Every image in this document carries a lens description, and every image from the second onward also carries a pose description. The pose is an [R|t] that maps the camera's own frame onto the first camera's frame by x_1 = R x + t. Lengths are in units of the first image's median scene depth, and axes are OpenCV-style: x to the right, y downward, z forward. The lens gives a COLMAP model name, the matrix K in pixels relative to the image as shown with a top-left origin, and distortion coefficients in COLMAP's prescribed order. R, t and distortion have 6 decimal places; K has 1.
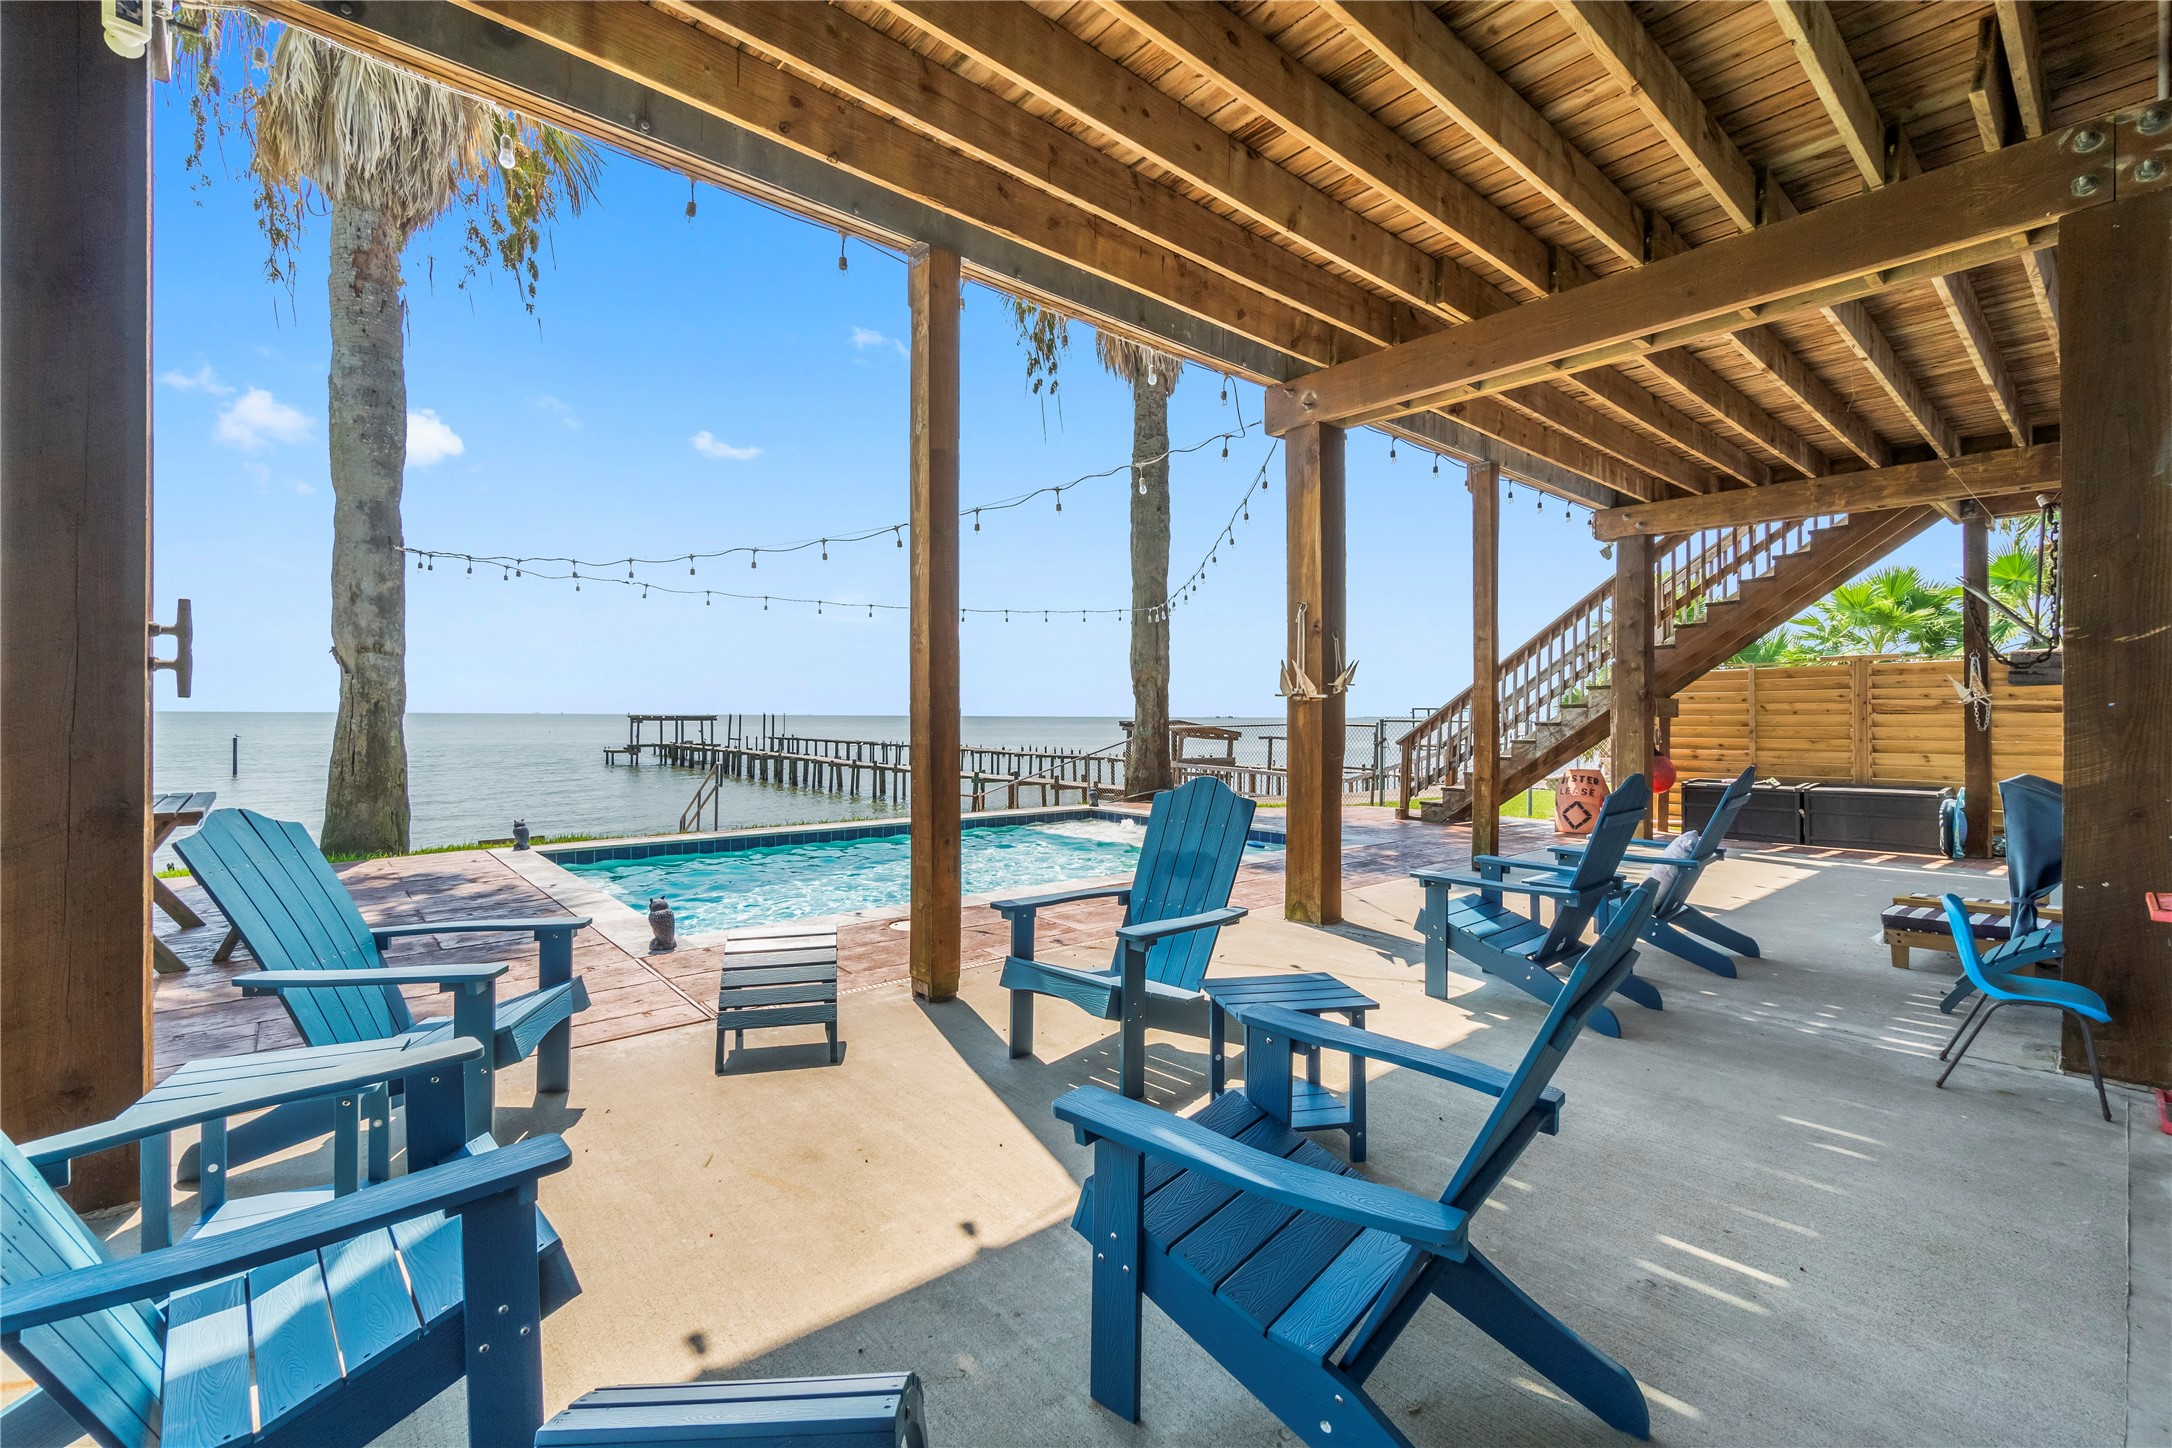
lens RADIAL K [[942.6, 0, 1081.5], [0, 942.6, 711.8], [0, 0, 1]] dist [0.009880, 0.000231]
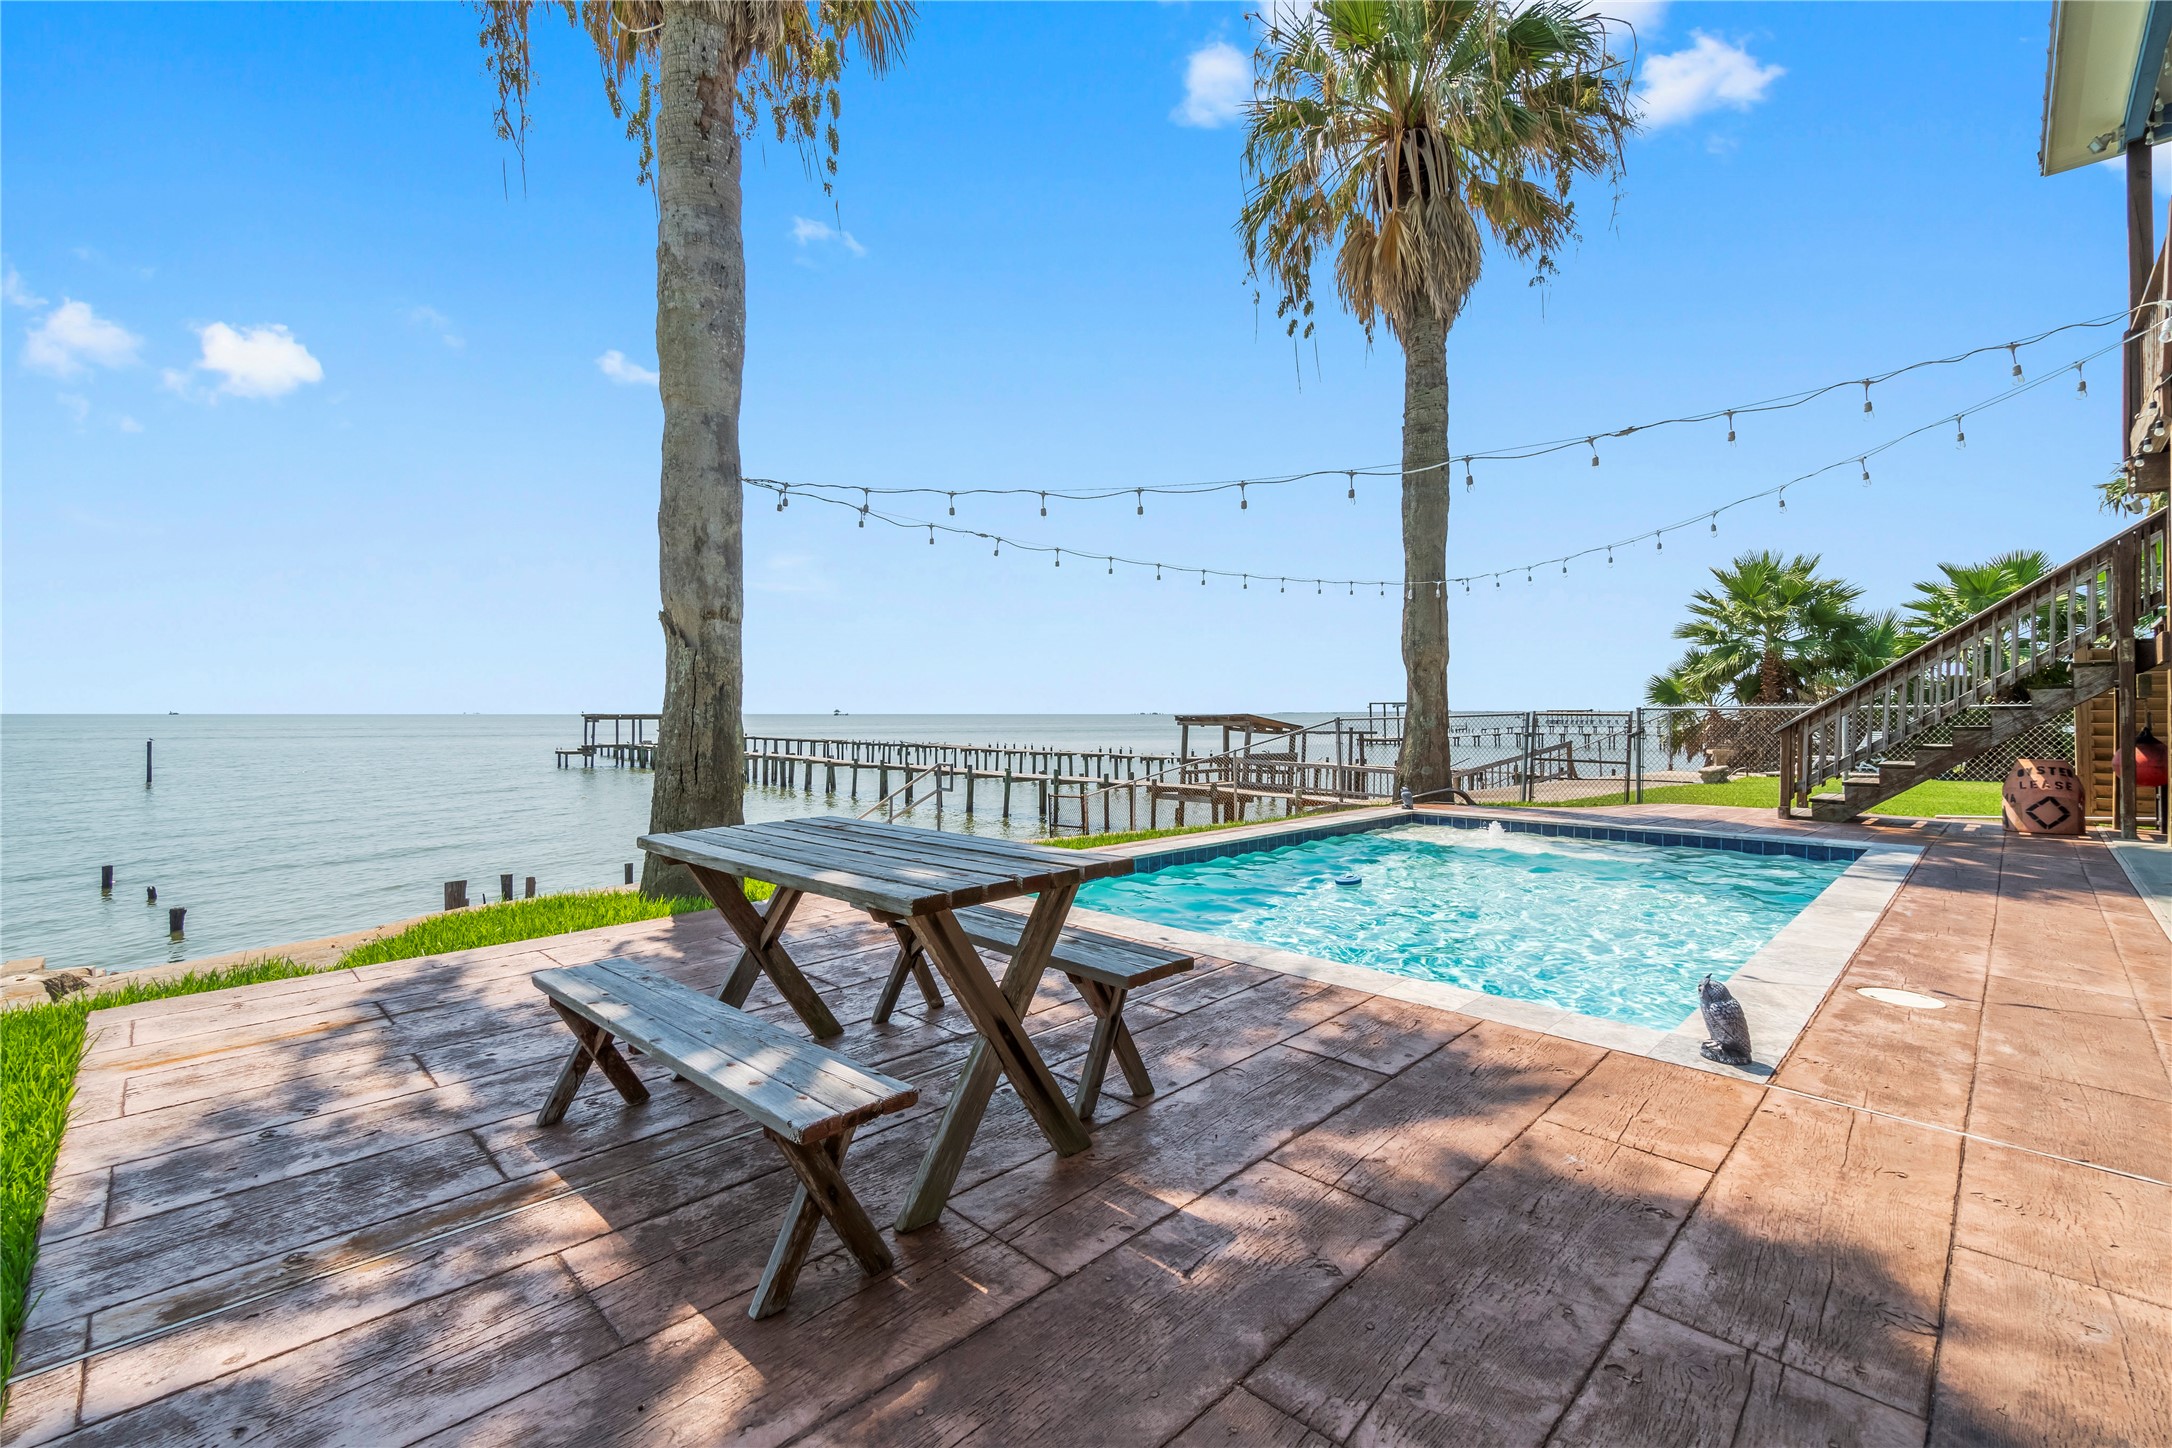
lens RADIAL K [[940.8, 0, 1072.0], [0, 940.8, 713.4], [0, 0, 1]] dist [-0.004440, -0.000200]
pose [[0.997345, -0.006595, 0.072523, -0.439615], [0.006226, 0.999966, 0.005321, 0.007679], [-0.072555, -0.004855, 0.997353, 0.204120]]
